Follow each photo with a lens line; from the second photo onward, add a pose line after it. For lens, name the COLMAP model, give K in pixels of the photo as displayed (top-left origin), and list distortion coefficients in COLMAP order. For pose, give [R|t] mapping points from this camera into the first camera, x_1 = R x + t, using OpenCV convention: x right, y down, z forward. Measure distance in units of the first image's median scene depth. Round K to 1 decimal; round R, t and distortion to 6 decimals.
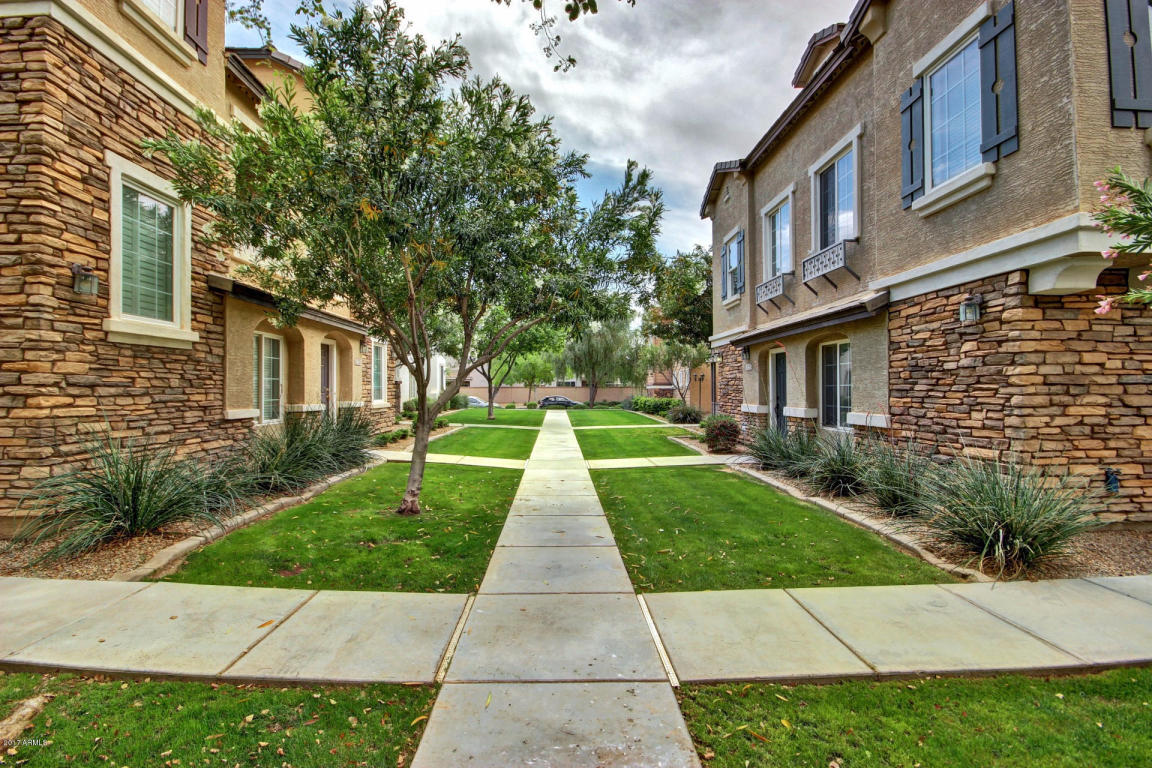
lens RADIAL K [[531.4, 0, 576.5], [0, 531.4, 384.8], [0, 0, 1]] dist [-0.001853, -0.001392]
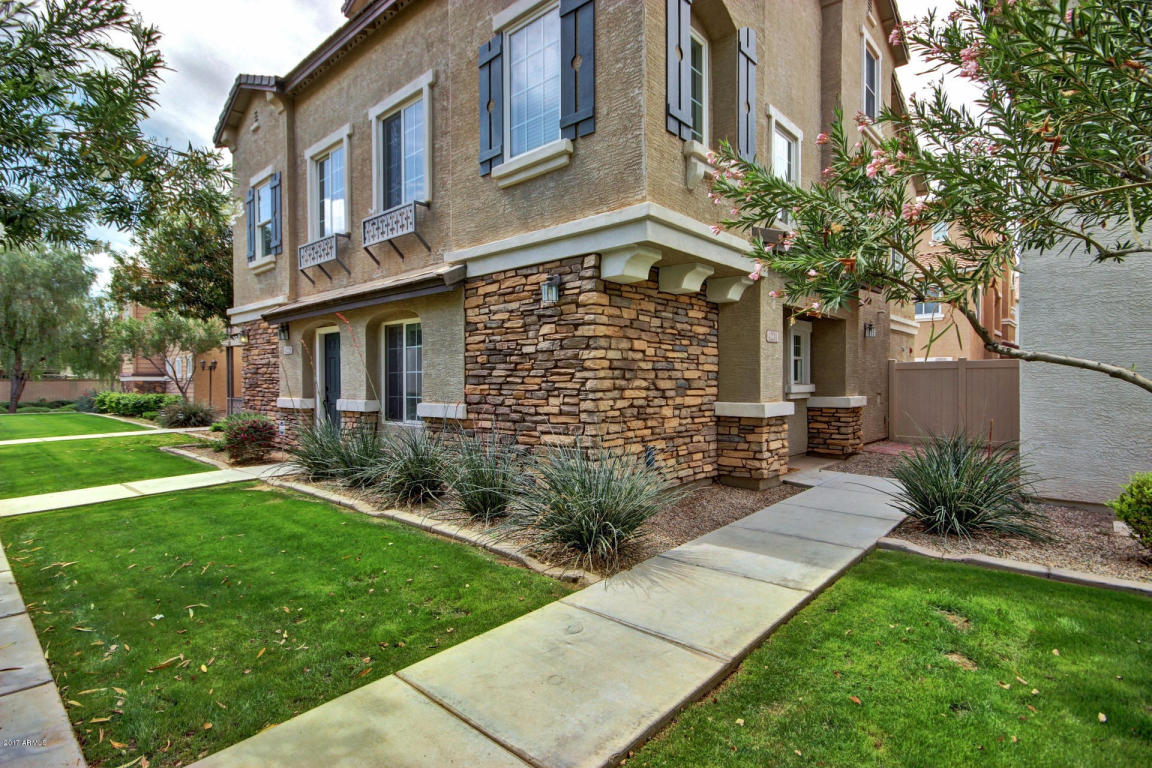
lens RADIAL K [[576.5, 0, 567.5], [0, 576.5, 381.6], [0, 0, 1]] dist [0.008230, -0.001370]
pose [[0.704685, -0.001176, 0.709520, 0.027511], [-0.002996, 0.999985, 0.004632, 0.017557], [-0.709514, -0.005390, 0.704671, 0.249411]]
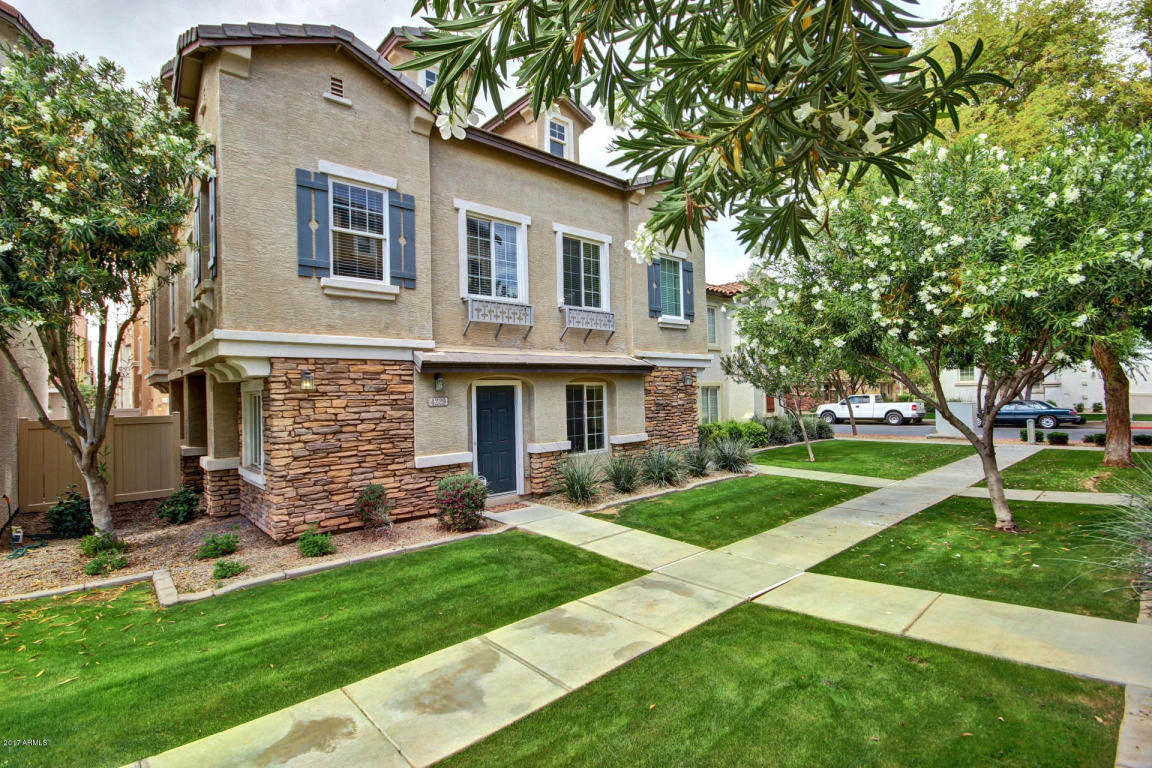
lens RADIAL K [[531.4, 0, 579.7], [0, 531.4, 389.7], [0, 0, 1]] dist [-0.001853, -0.001392]
pose [[-0.636911, 0.027140, 0.770459, -0.752633], [0.021389, 0.999618, -0.017530, -0.069537], [-0.770640, 0.005314, -0.637248, 2.878079]]
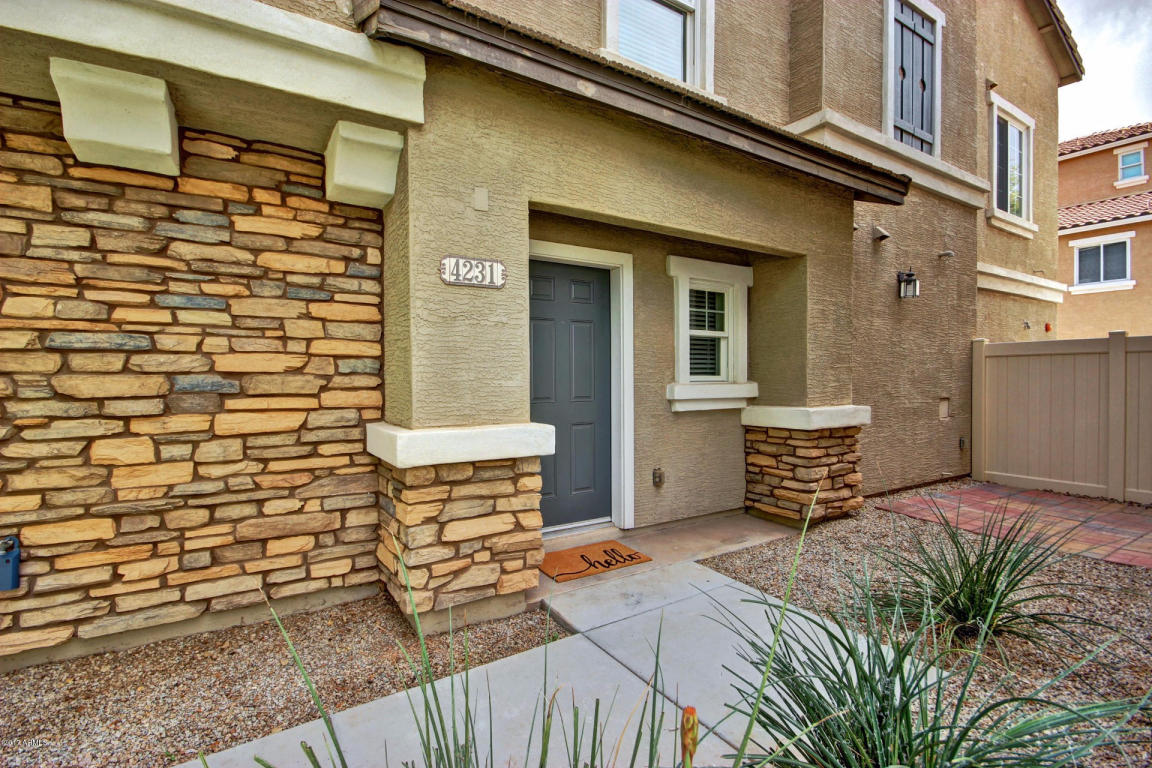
lens RADIAL K [[531.4, 0, 575.0], [0, 531.4, 376.2], [0, 0, 1]] dist [-0.001853, -0.001392]
pose [[0.869406, -0.001246, 0.494098, 1.115784], [-0.002925, 0.999966, 0.007669, 0.015097], [-0.494090, -0.008113, 0.869373, 0.345487]]
